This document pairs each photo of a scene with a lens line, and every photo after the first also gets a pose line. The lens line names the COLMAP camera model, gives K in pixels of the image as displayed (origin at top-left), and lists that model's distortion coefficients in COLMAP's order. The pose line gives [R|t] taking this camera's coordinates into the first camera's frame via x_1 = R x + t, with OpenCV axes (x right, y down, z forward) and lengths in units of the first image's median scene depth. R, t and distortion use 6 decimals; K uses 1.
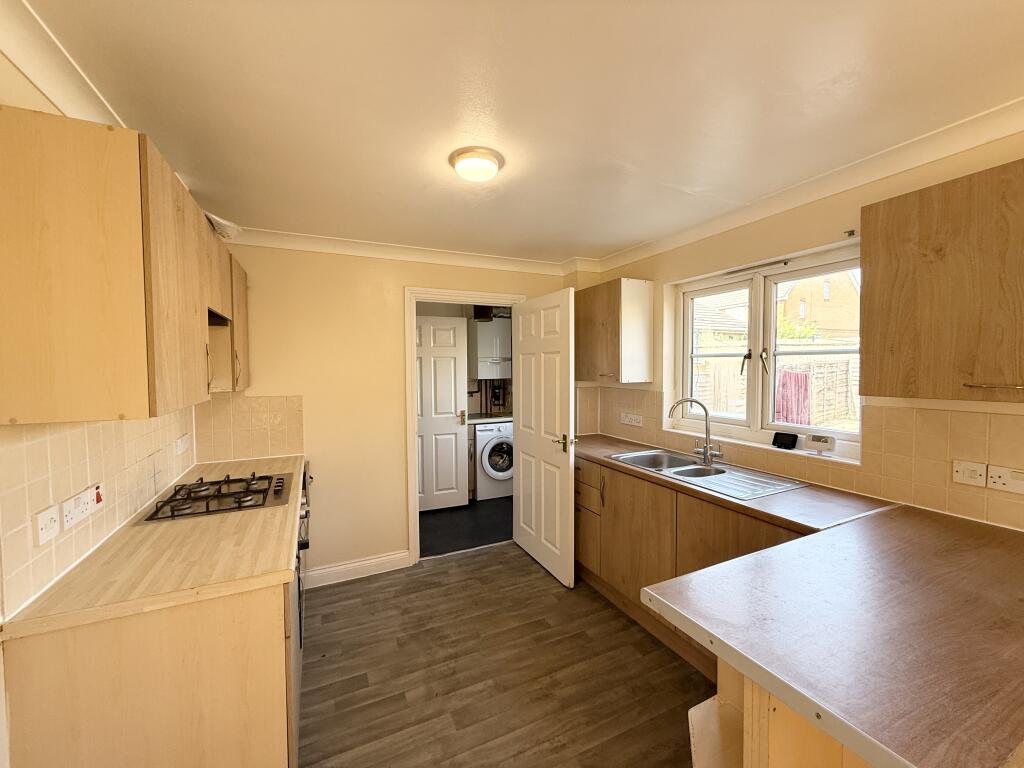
lens RADIAL K [[410.6, 0, 509.8], [0, 410.6, 382.4], [0, 0, 1]] dist [0.000441, -0.000030]
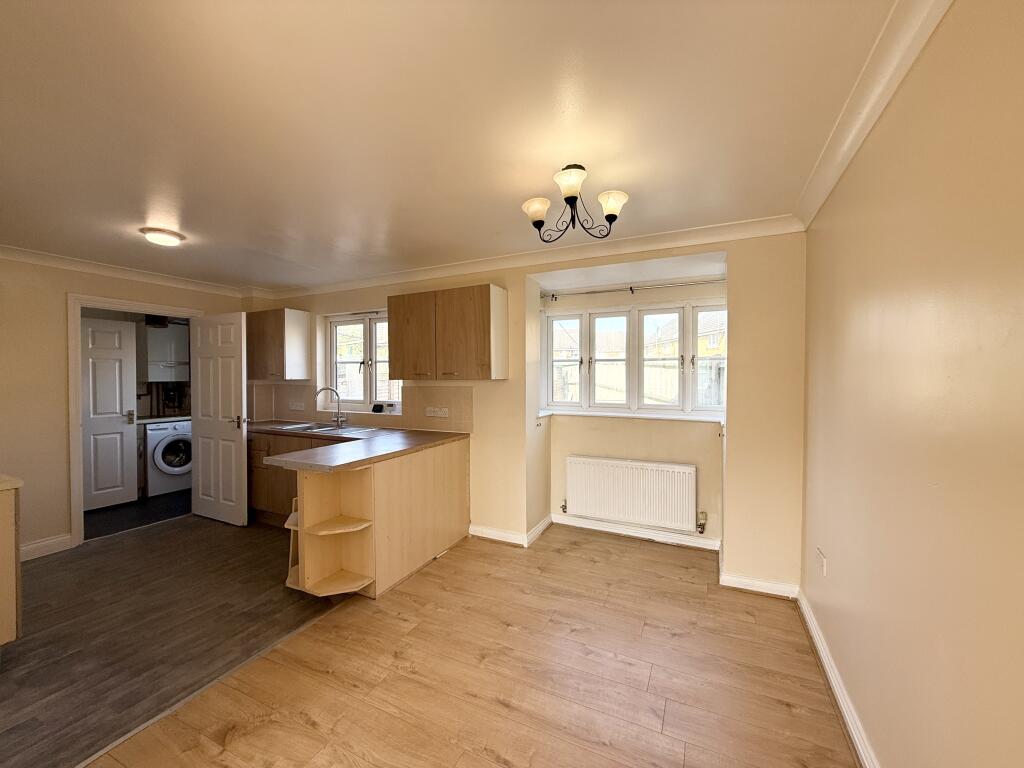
lens RADIAL K [[410.6, 0, 511.7], [0, 410.6, 384.7], [0, 0, 1]] dist [0.000441, -0.000030]
pose [[0.782291, -0.002666, 0.622908, -0.007903], [0.020373, 0.999565, -0.021308, 0.061168], [-0.622580, 0.029360, 0.782005, -0.587960]]
